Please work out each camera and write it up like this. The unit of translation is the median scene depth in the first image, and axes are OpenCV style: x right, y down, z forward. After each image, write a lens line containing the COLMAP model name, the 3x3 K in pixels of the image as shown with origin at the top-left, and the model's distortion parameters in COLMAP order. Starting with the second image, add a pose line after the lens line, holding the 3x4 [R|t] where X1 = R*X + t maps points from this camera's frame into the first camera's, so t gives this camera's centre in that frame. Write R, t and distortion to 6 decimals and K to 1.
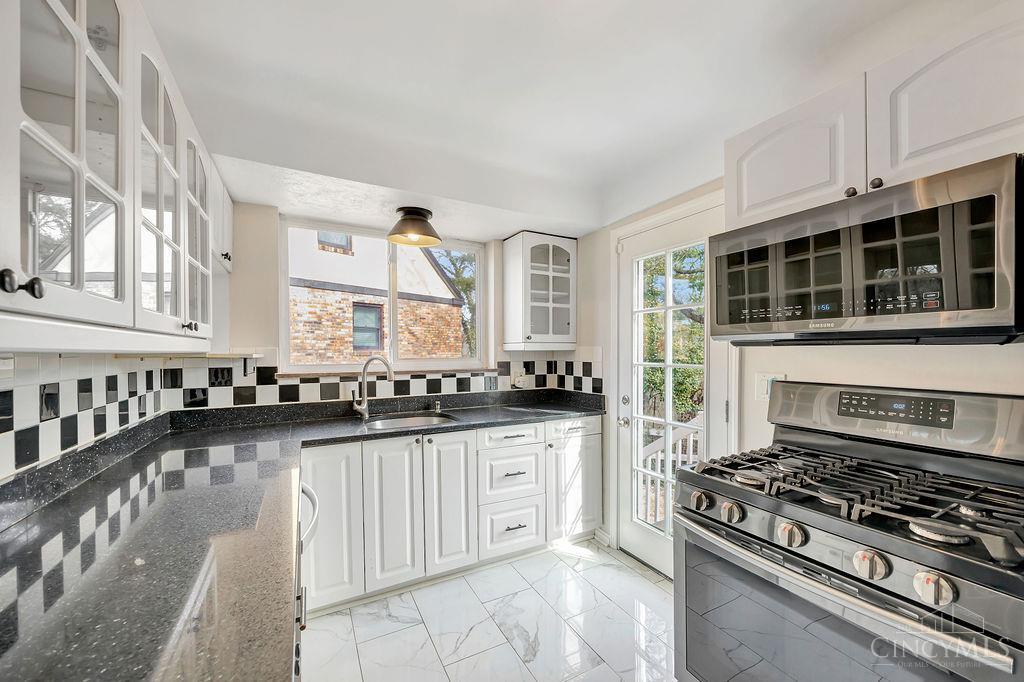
lens RADIAL K [[397.3, 0, 525.6], [0, 397.3, 351.5], [0, 0, 1]] dist [-0.002775, 0.000286]
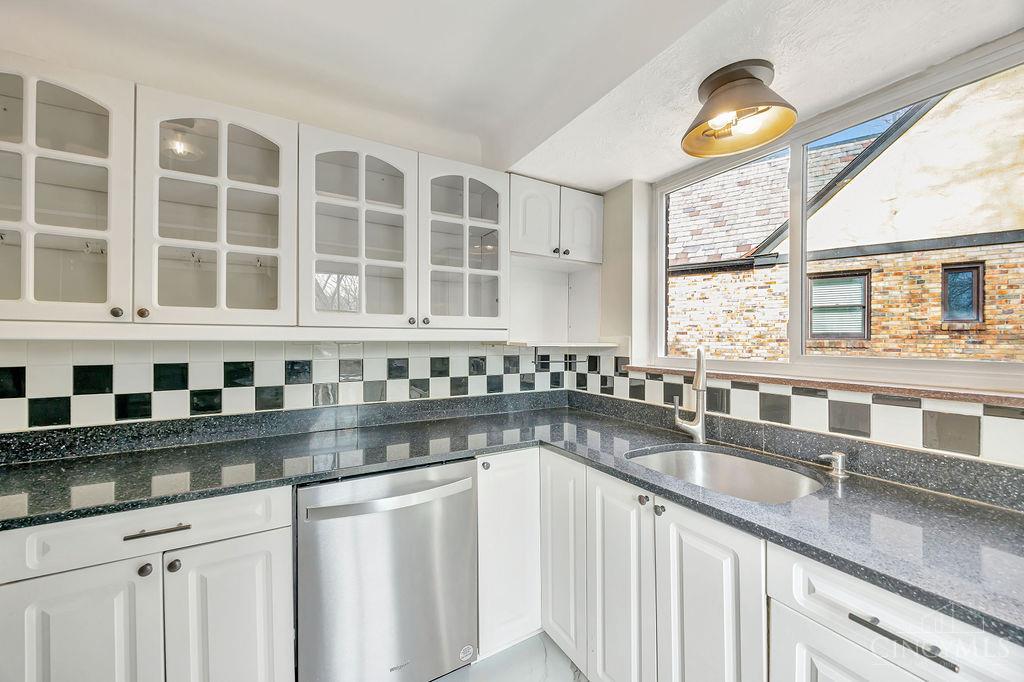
lens RADIAL K [[397.3, 0, 518.5], [0, 397.3, 337.7], [0, 0, 1]] dist [-0.002775, 0.000286]
pose [[0.016882, -0.002576, -0.999854, 0.262055], [-0.005553, 0.999981, -0.002670, -0.003885], [0.999842, 0.005598, 0.016868, 0.715030]]
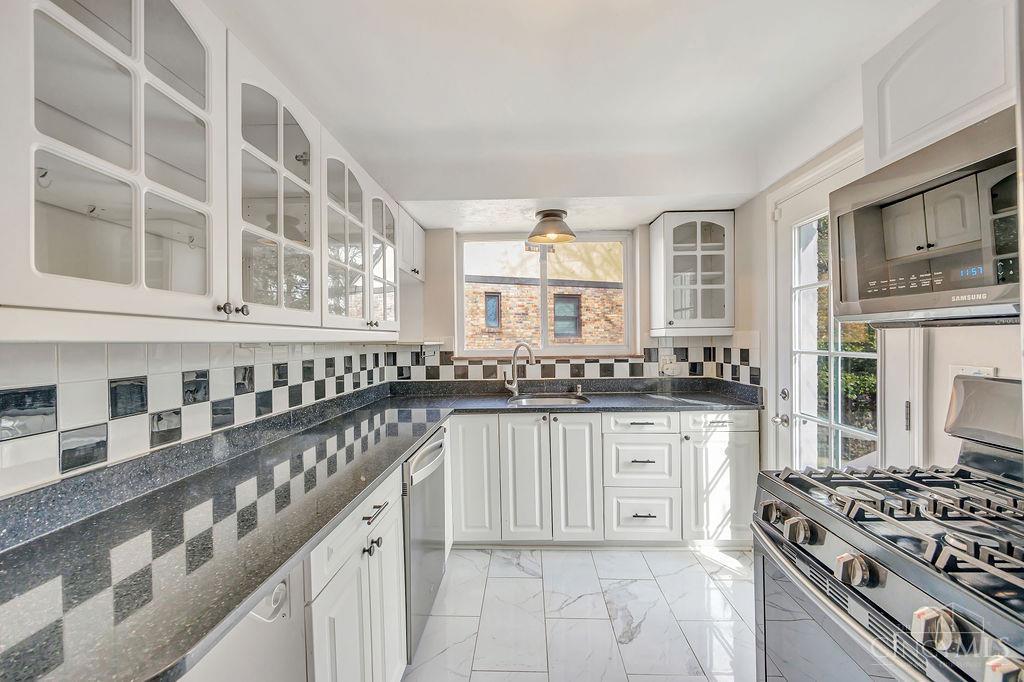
lens RADIAL K [[397.3, 0, 522.5], [0, 397.3, 336.5], [0, 0, 1]] dist [-0.002775, 0.000286]
pose [[0.862349, -0.011833, -0.506176, 0.220288], [0.010208, 0.999930, -0.005986, -0.000330], [0.506211, -0.000005, 0.862410, -0.004437]]
